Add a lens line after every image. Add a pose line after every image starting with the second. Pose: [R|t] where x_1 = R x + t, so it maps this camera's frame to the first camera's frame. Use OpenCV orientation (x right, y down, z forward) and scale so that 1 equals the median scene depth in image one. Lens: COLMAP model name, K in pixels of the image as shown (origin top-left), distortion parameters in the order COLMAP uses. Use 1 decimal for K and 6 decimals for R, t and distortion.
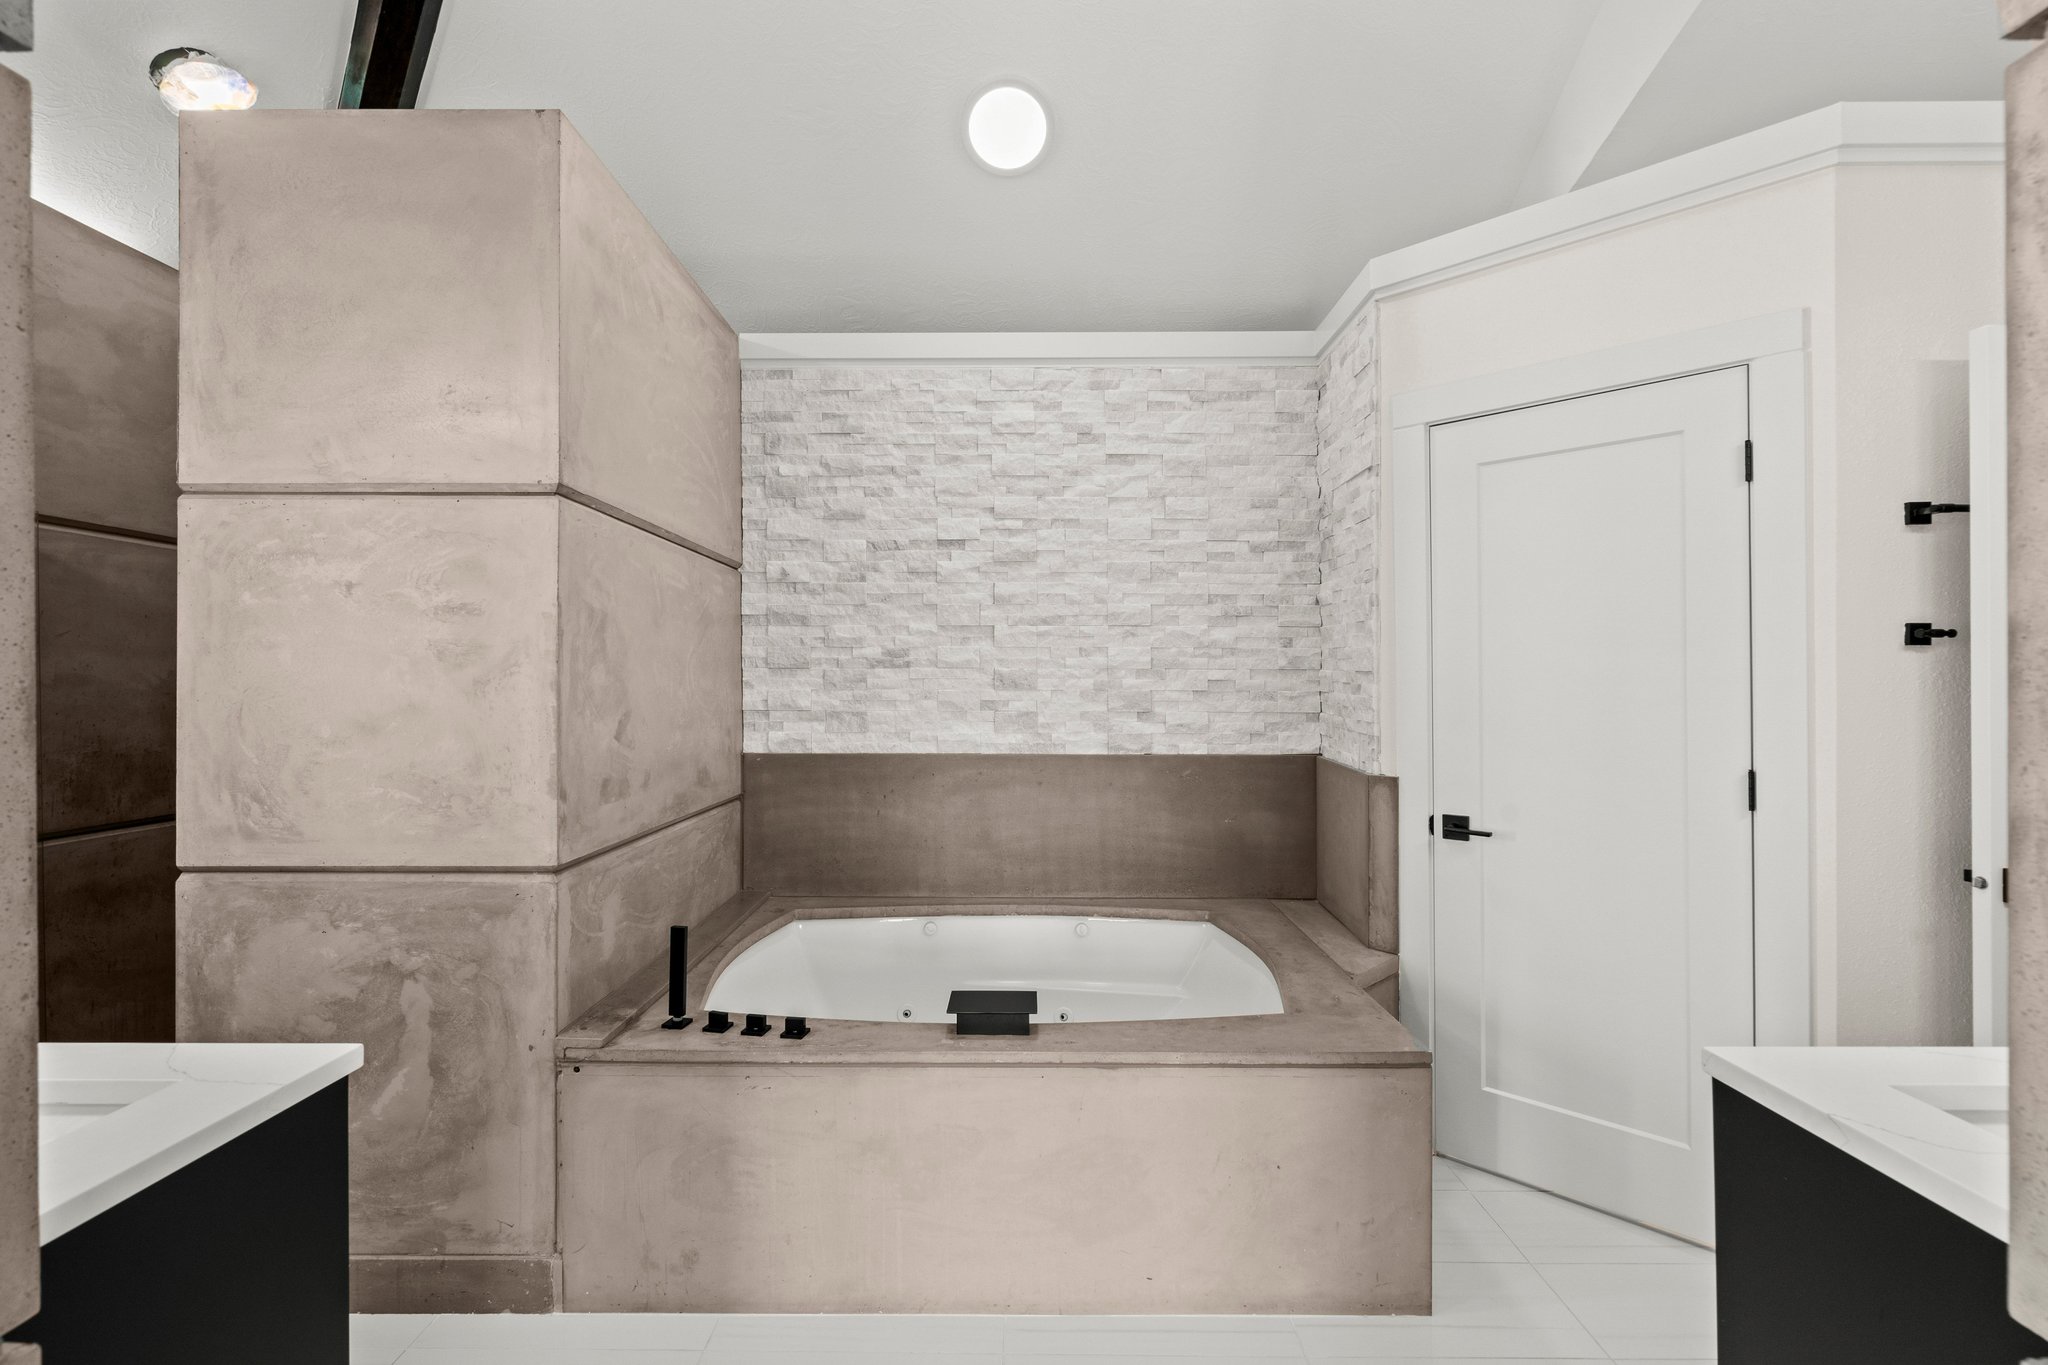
lens RADIAL K [[932.3, 0, 1011.9], [0, 932.3, 678.9], [0, 0, 1]] dist [0.004066, 0.000374]
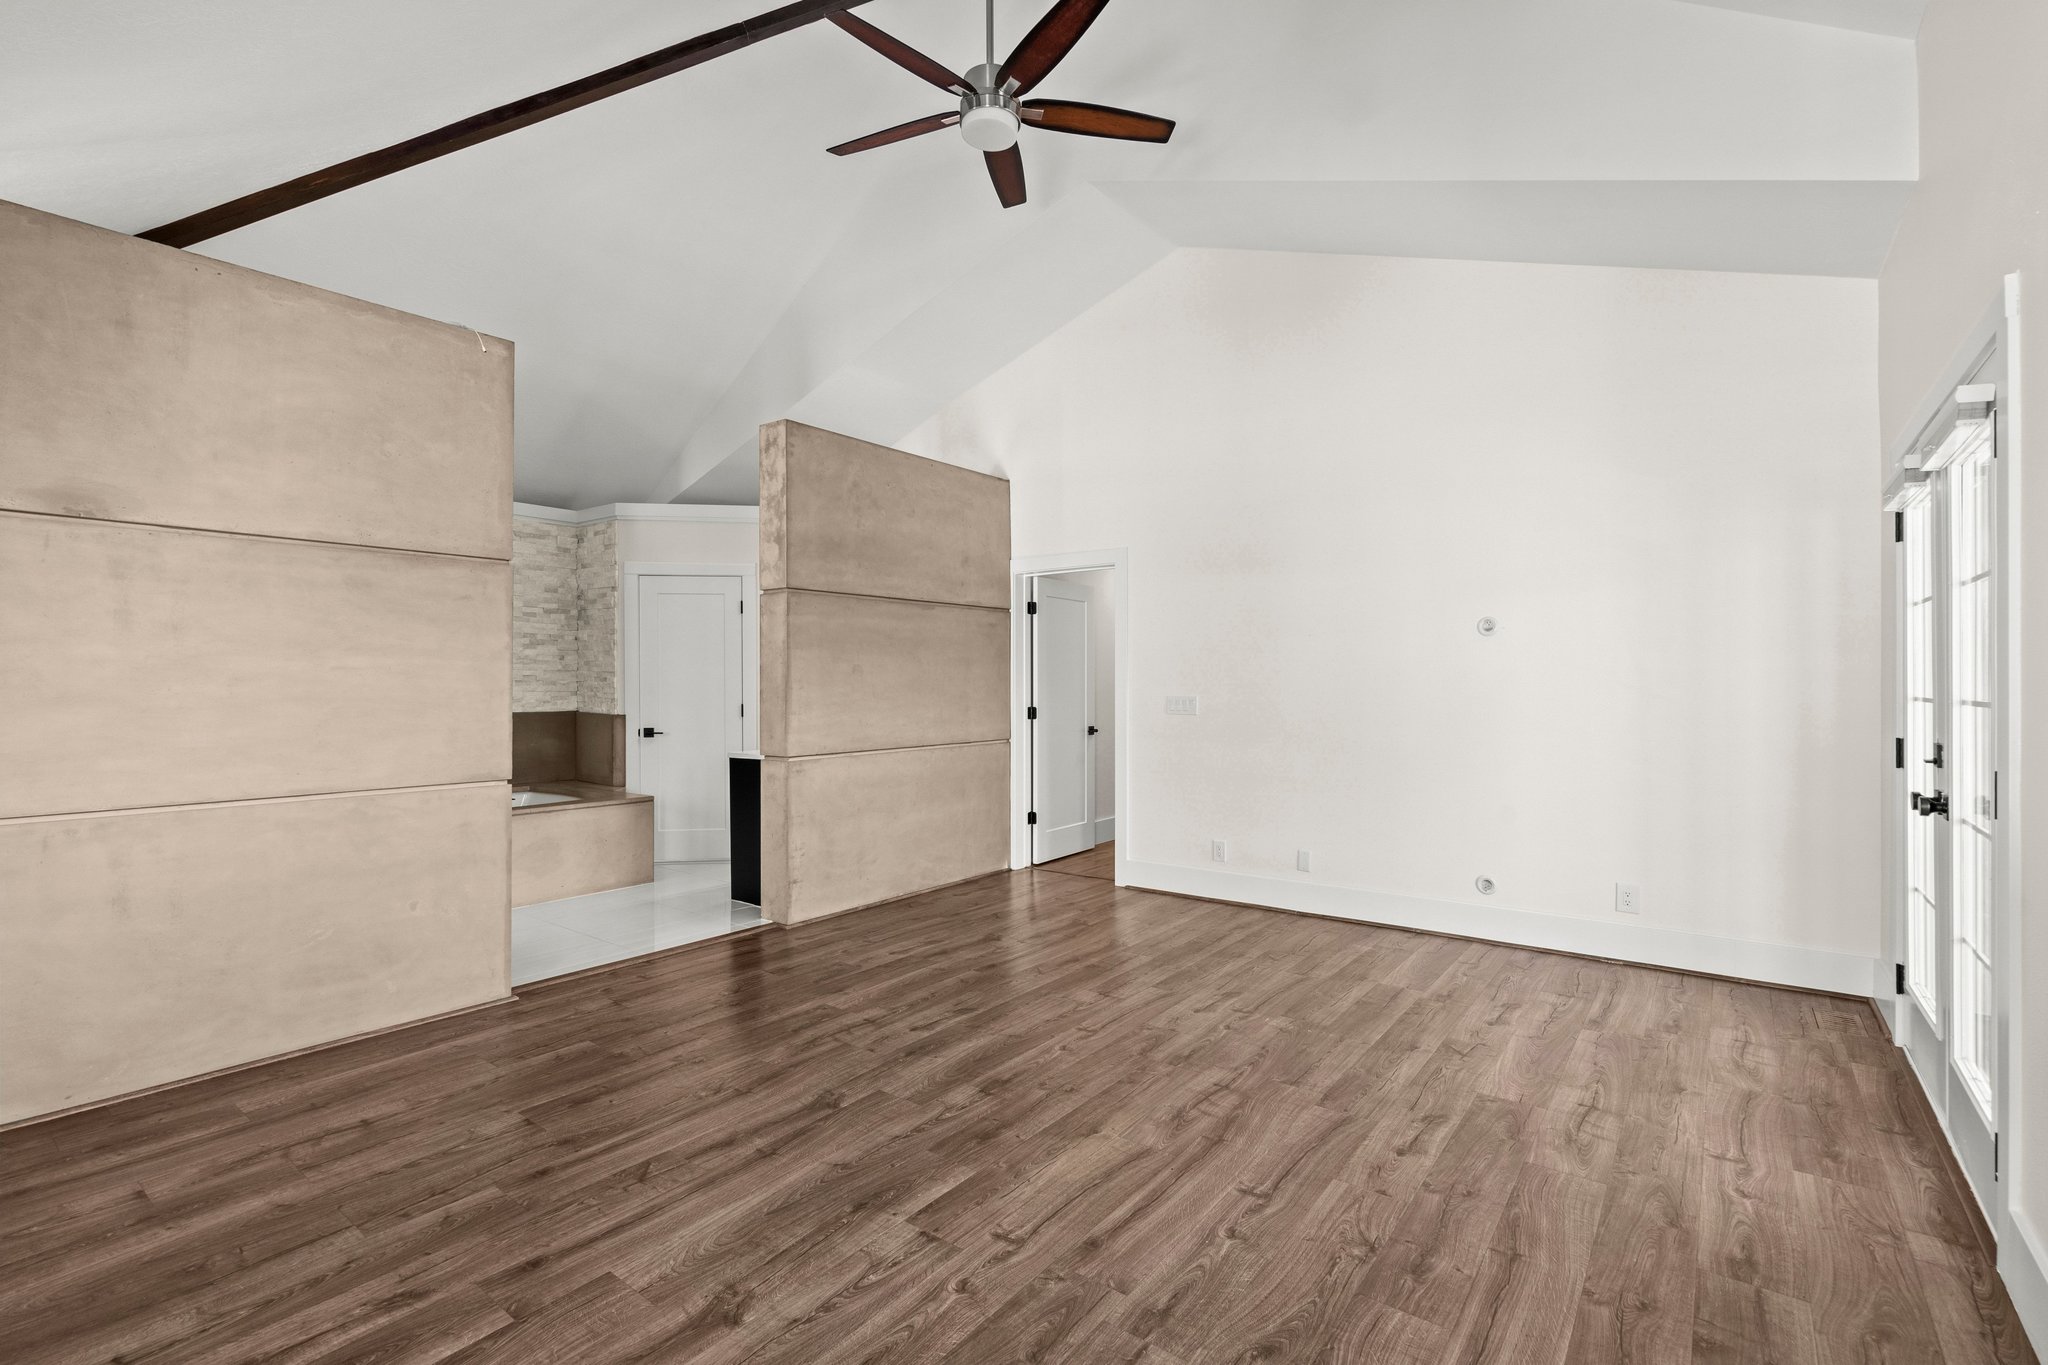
lens RADIAL K [[932.3, 0, 1016.0], [0, 932.3, 679.4], [0, 0, 1]] dist [0.004066, 0.000374]
pose [[0.597273, 0.000585, 0.802038, -0.773952], [-0.003126, 0.999994, 0.001599, 0.003443], [-0.802032, -0.003462, 0.597271, -1.063132]]
